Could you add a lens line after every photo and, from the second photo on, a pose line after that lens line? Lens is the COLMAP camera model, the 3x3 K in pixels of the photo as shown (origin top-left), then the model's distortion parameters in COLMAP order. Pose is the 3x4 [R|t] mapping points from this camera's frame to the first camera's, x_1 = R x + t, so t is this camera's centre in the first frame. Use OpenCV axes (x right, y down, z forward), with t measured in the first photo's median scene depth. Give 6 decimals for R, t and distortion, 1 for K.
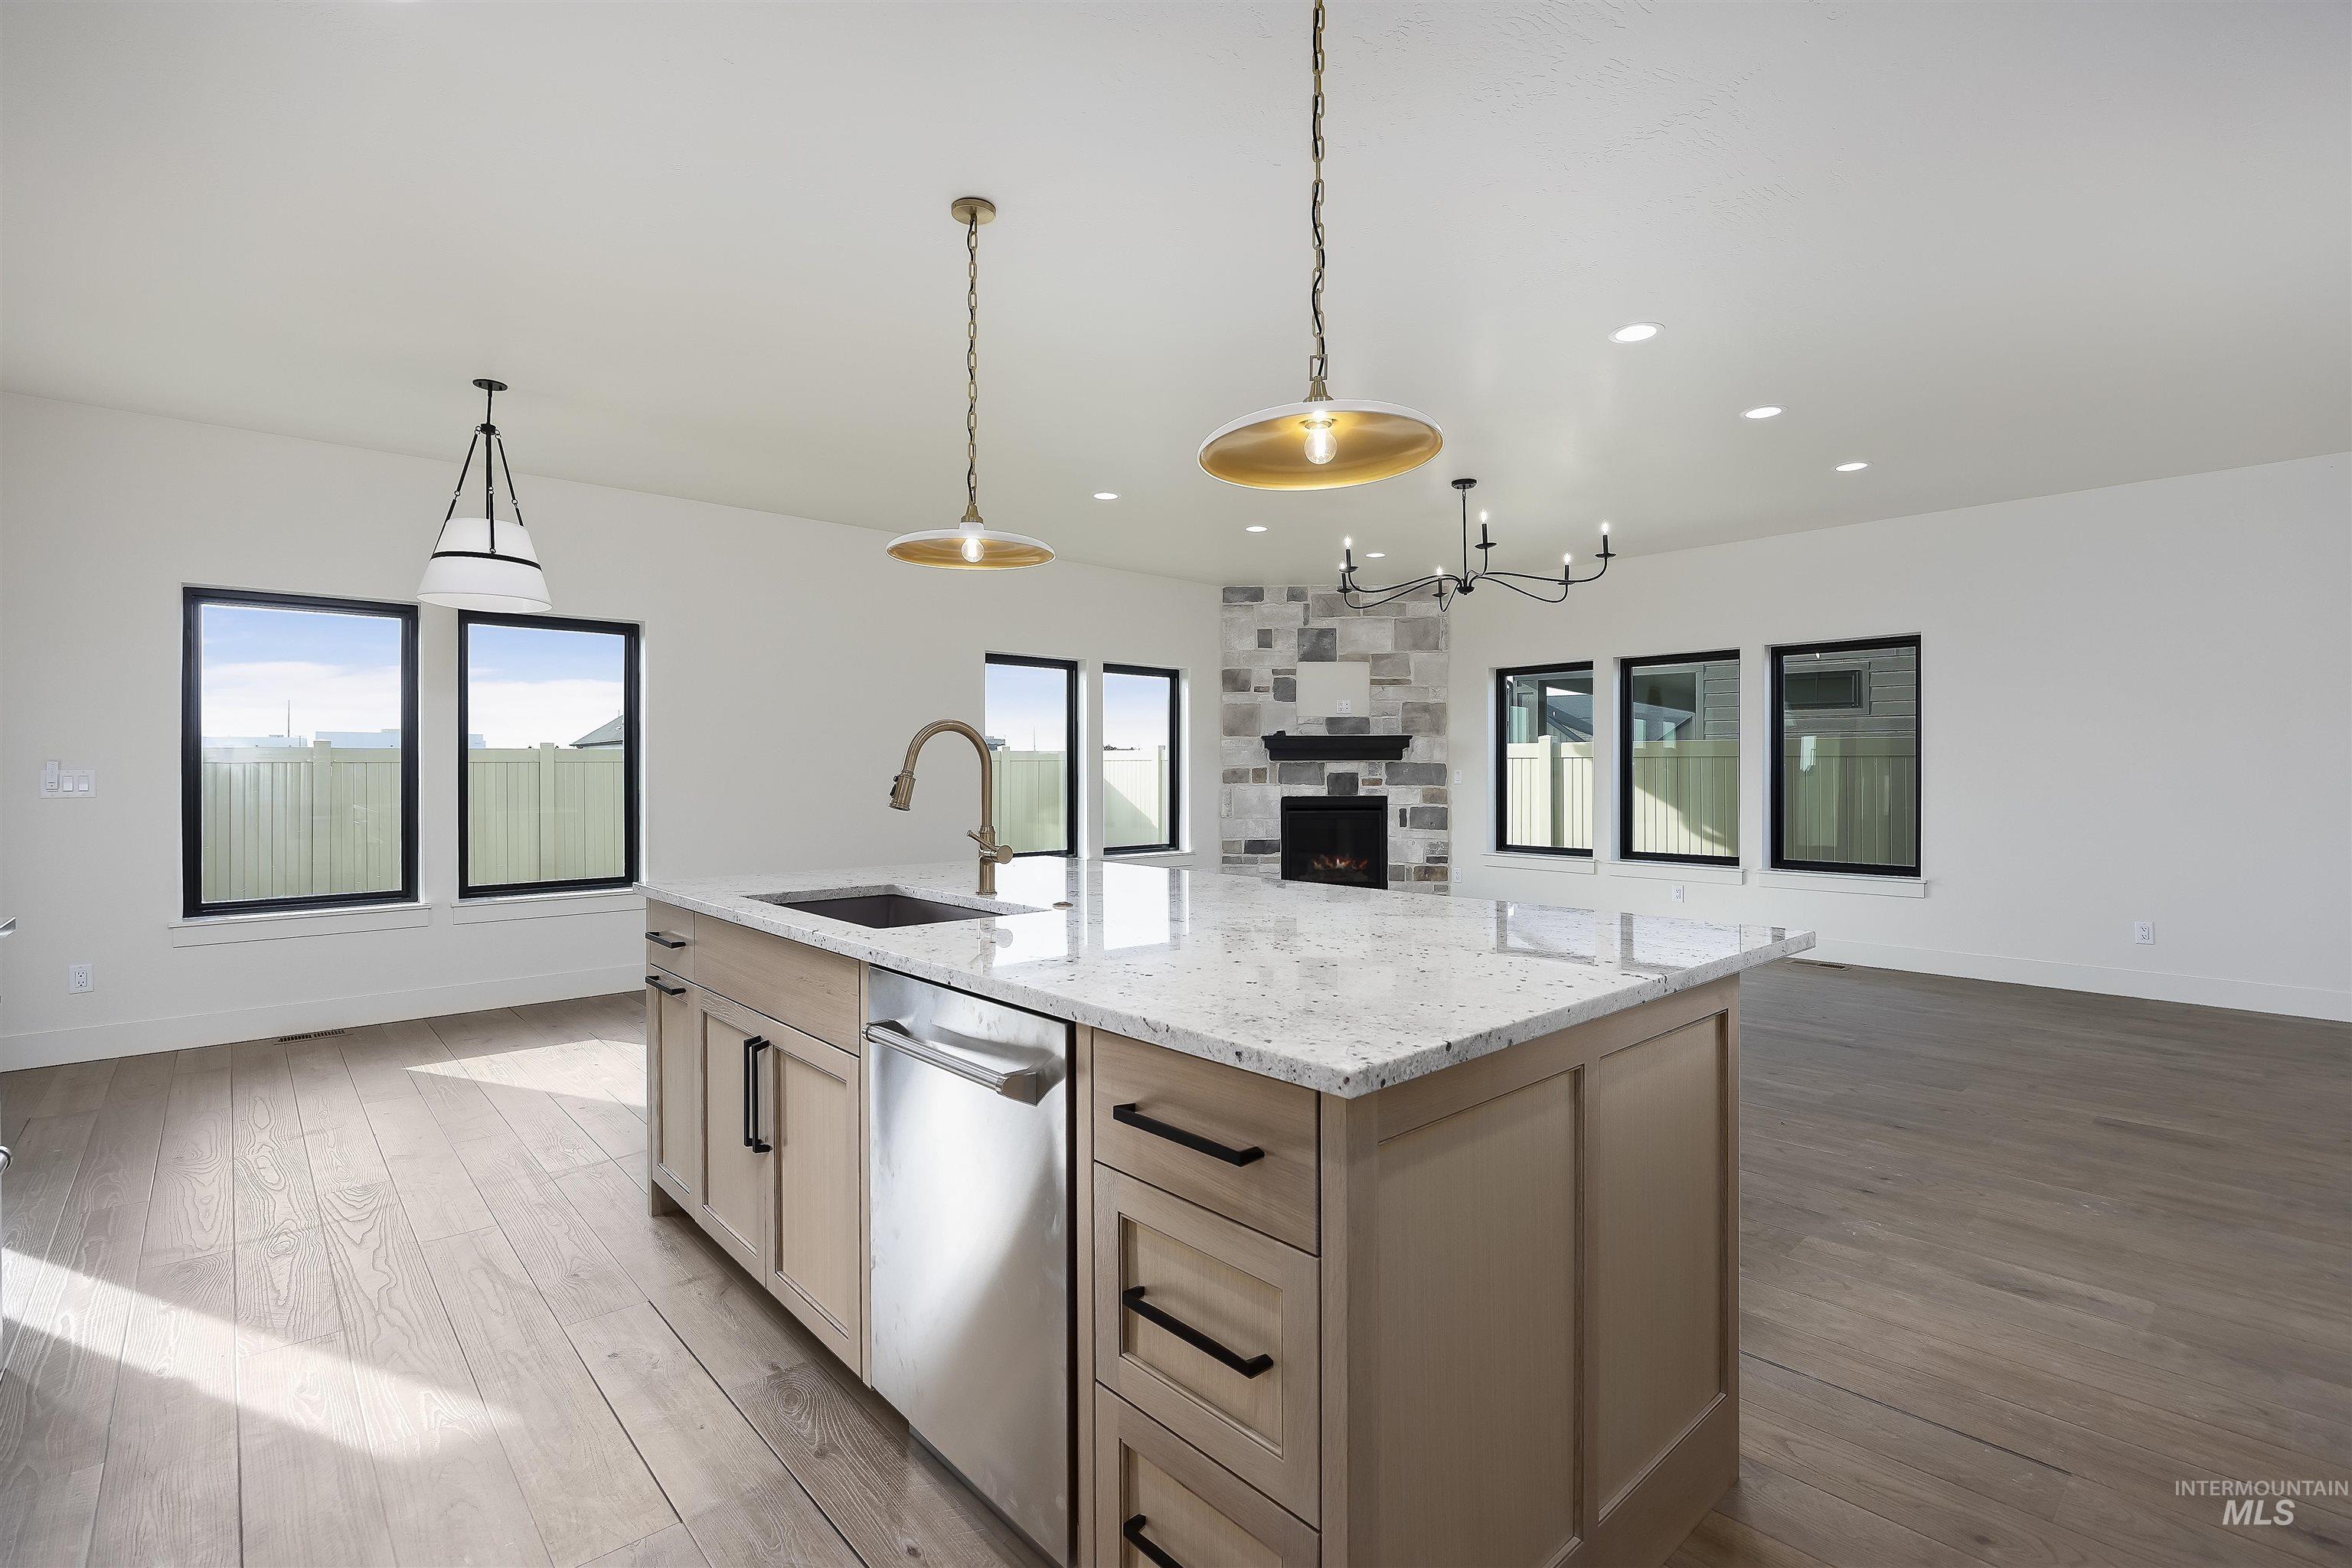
lens RADIAL K [[1052.7, 0, 1176.9], [0, 1052.7, 766.4], [0, 0, 1]] dist [-0.008202, 0.002124]
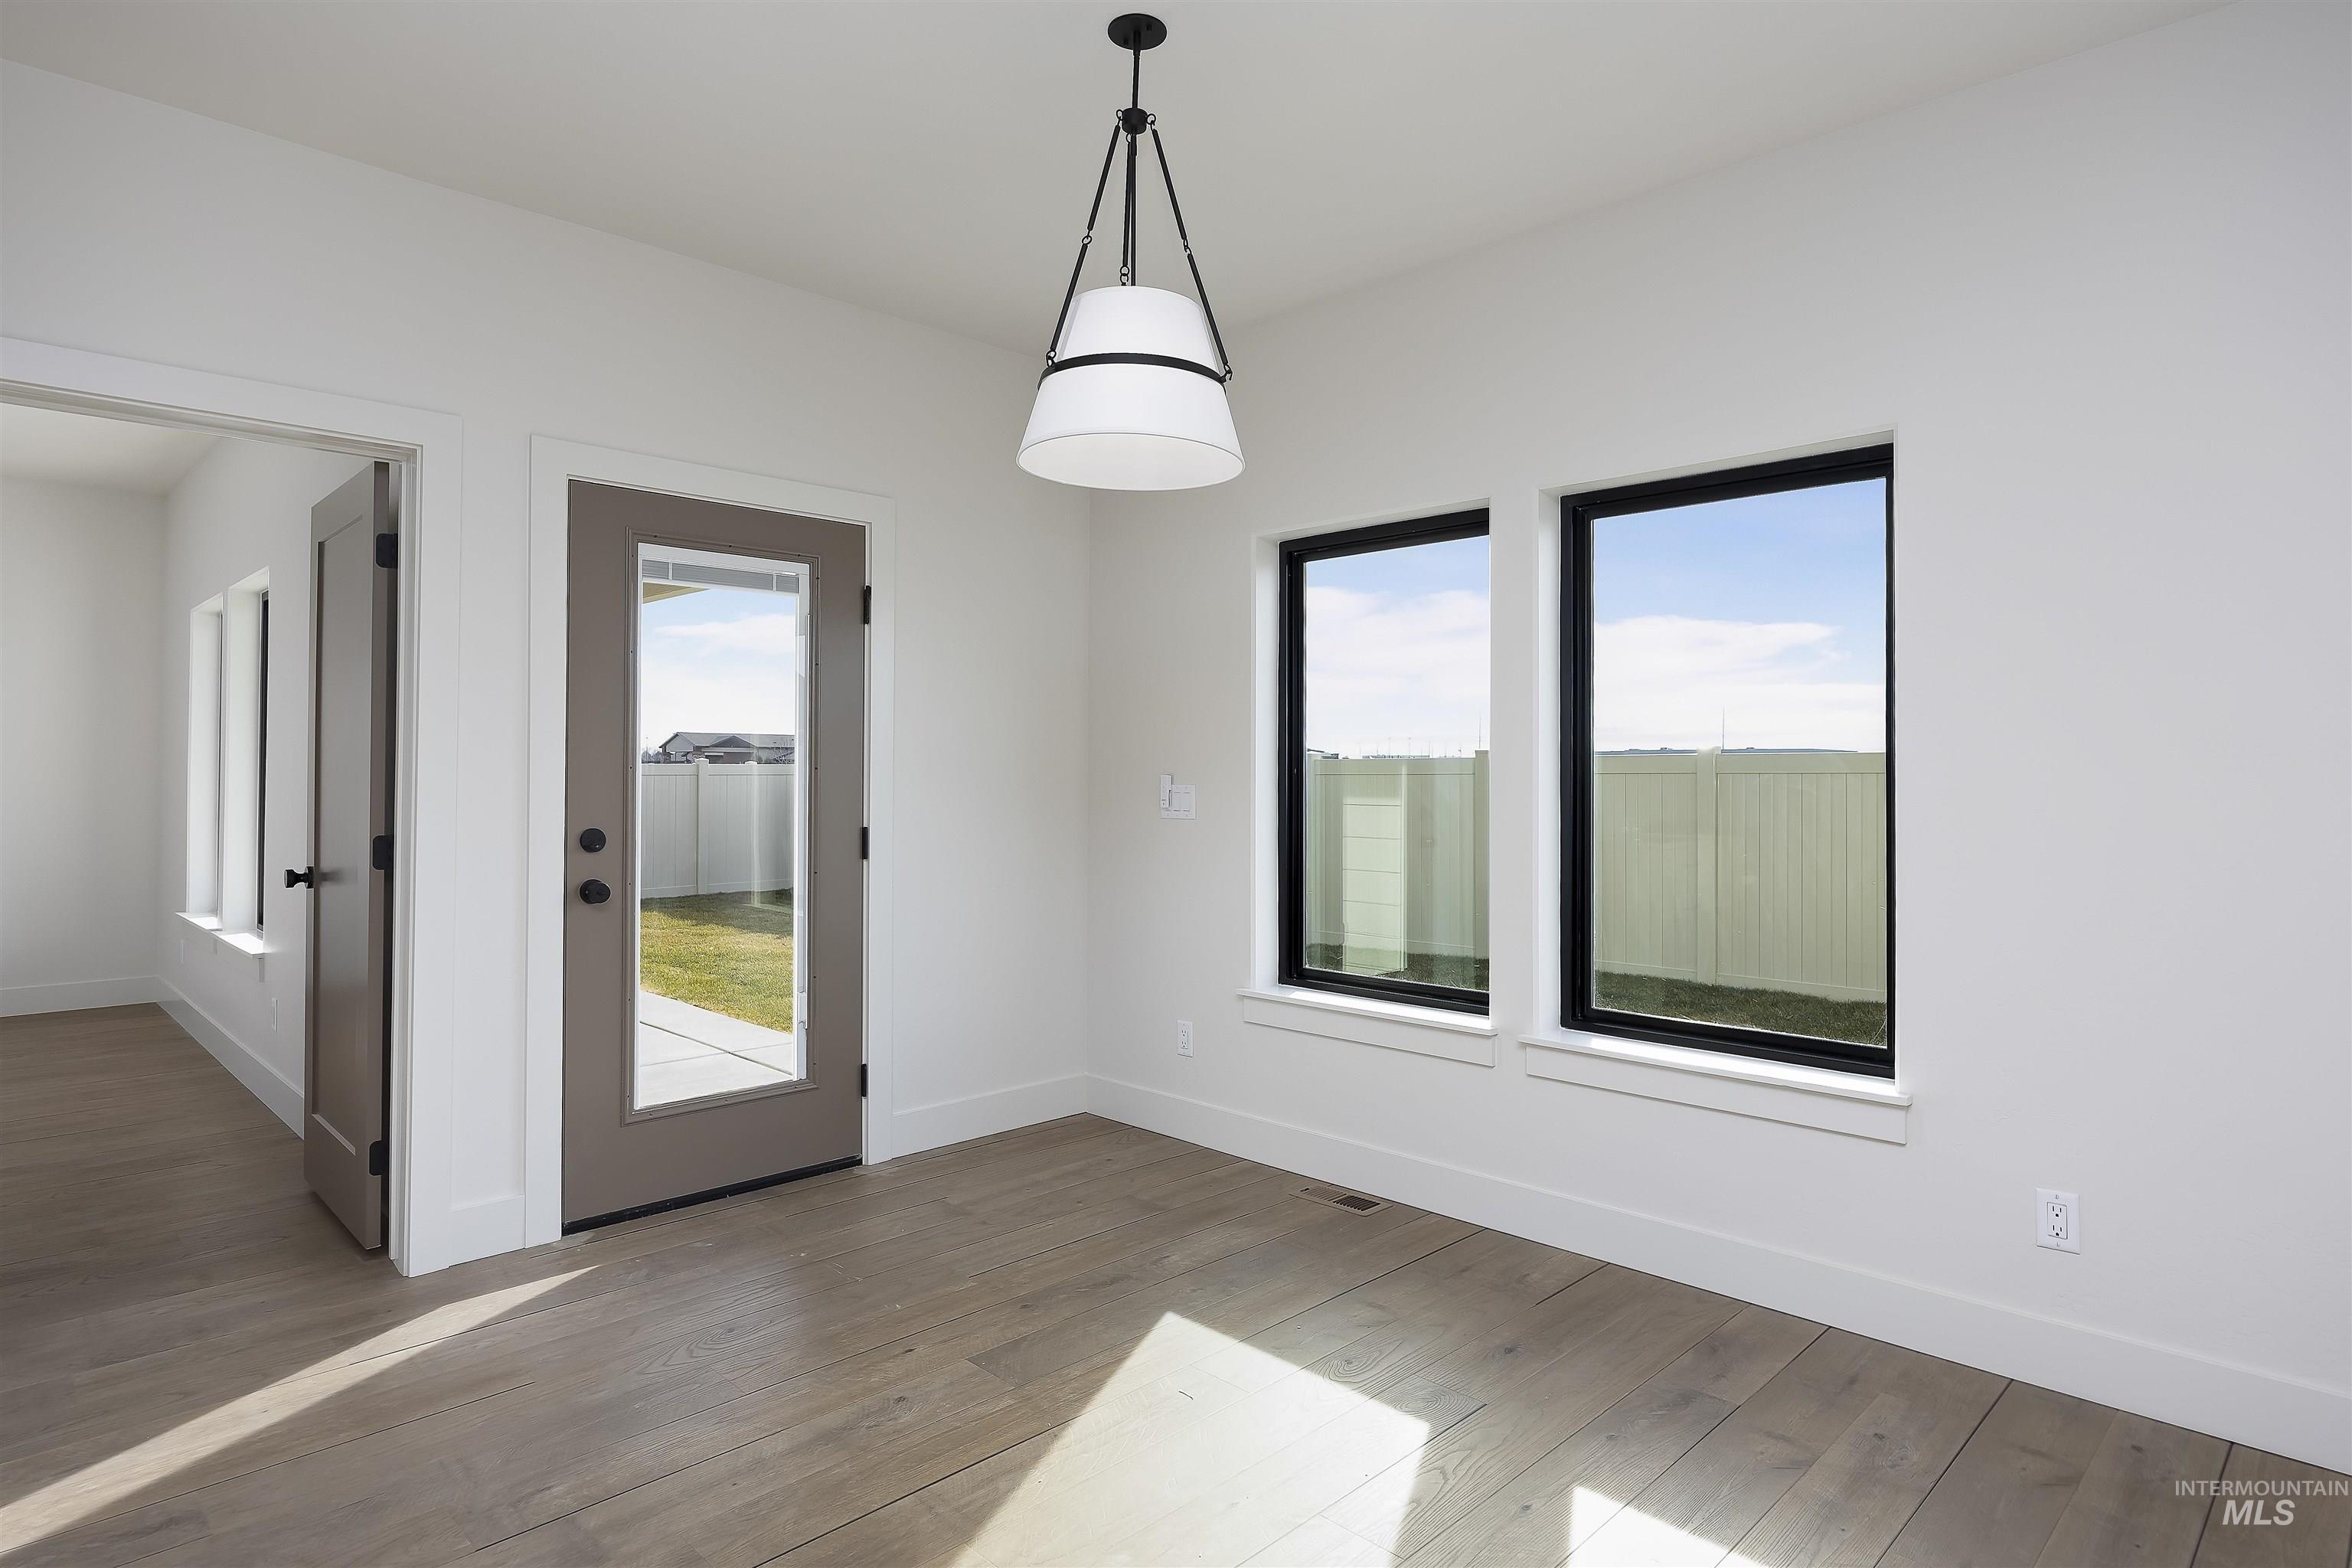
lens RADIAL K [[1272.5, 0, 1186.6], [0, 1272.5, 775.2], [0, 0, 1]] dist [0.001124, 0.000053]
pose [[0.056479, -0.006391, -0.998383, -0.015902], [-0.000478, 0.999979, -0.006428, 0.000934], [0.998404, 0.000840, 0.056475, 0.467141]]
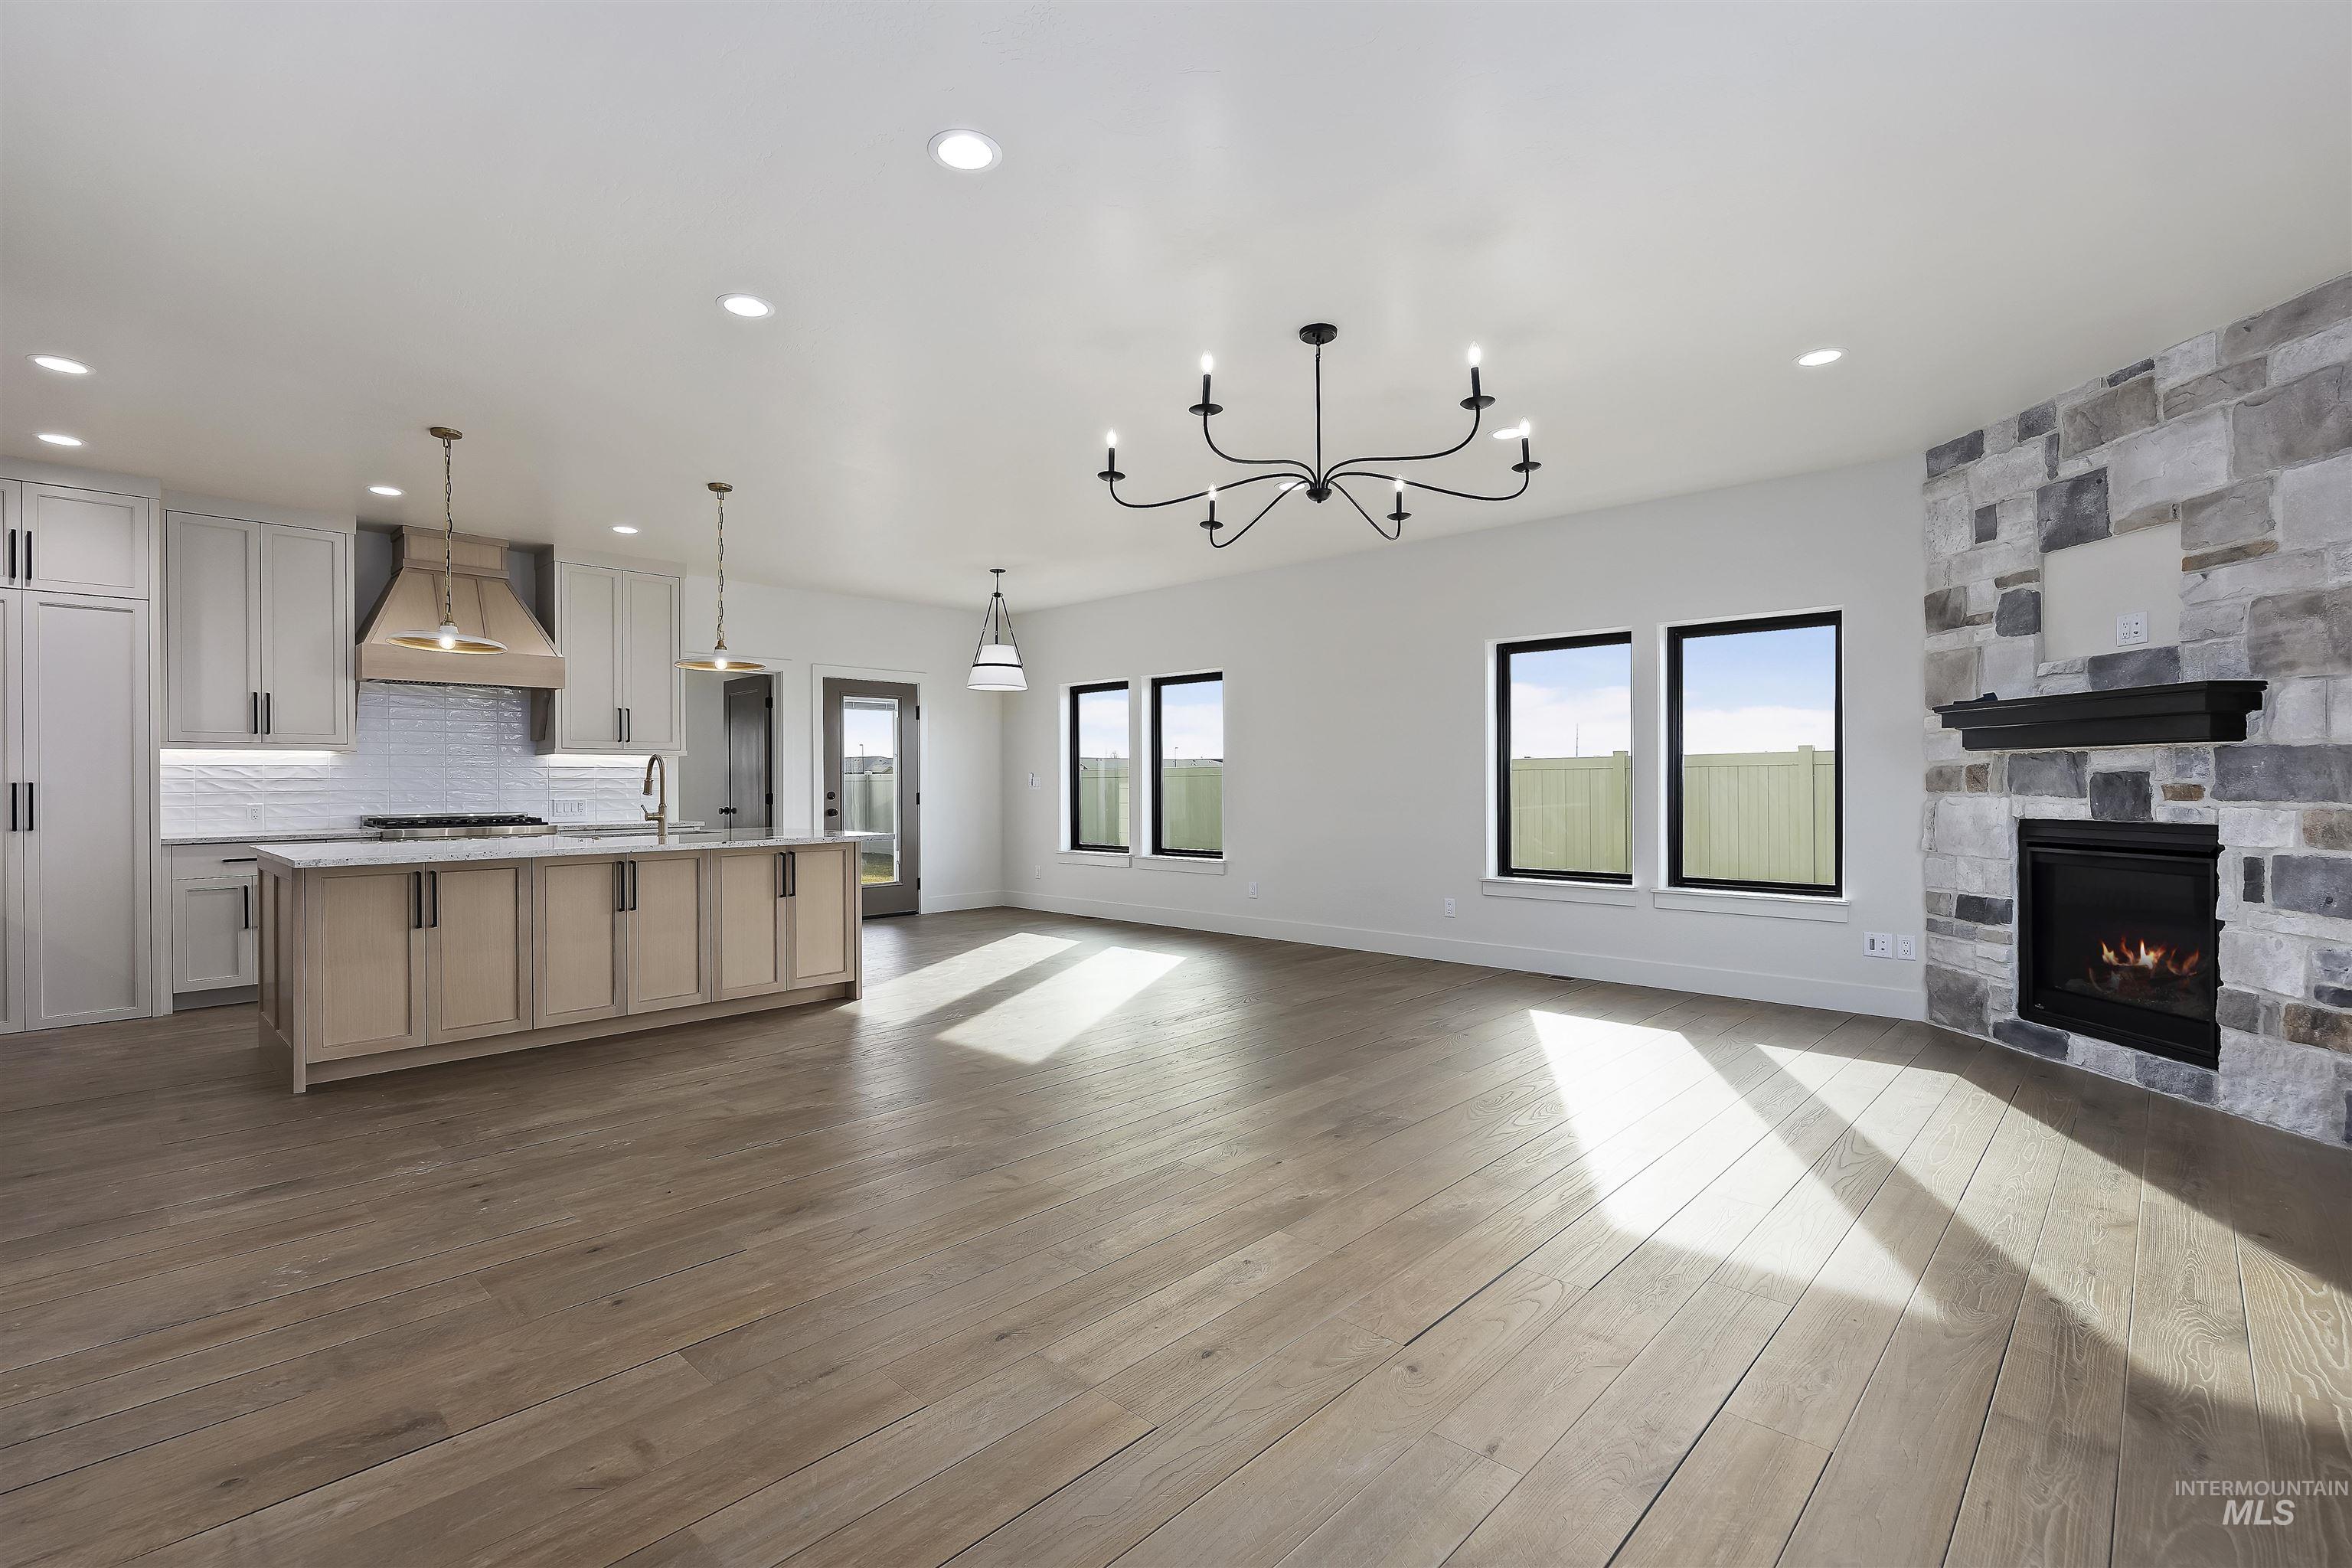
lens RADIAL K [[1052.7, 0, 1172.4], [0, 1052.7, 781.7], [0, 0, 1]] dist [-0.008202, 0.002124]
pose [[0.081982, 0.000793, -0.996633, 0.588745], [0.007872, 0.999968, 0.001443, 0.006522], [0.996603, -0.007964, 0.081973, 0.544085]]
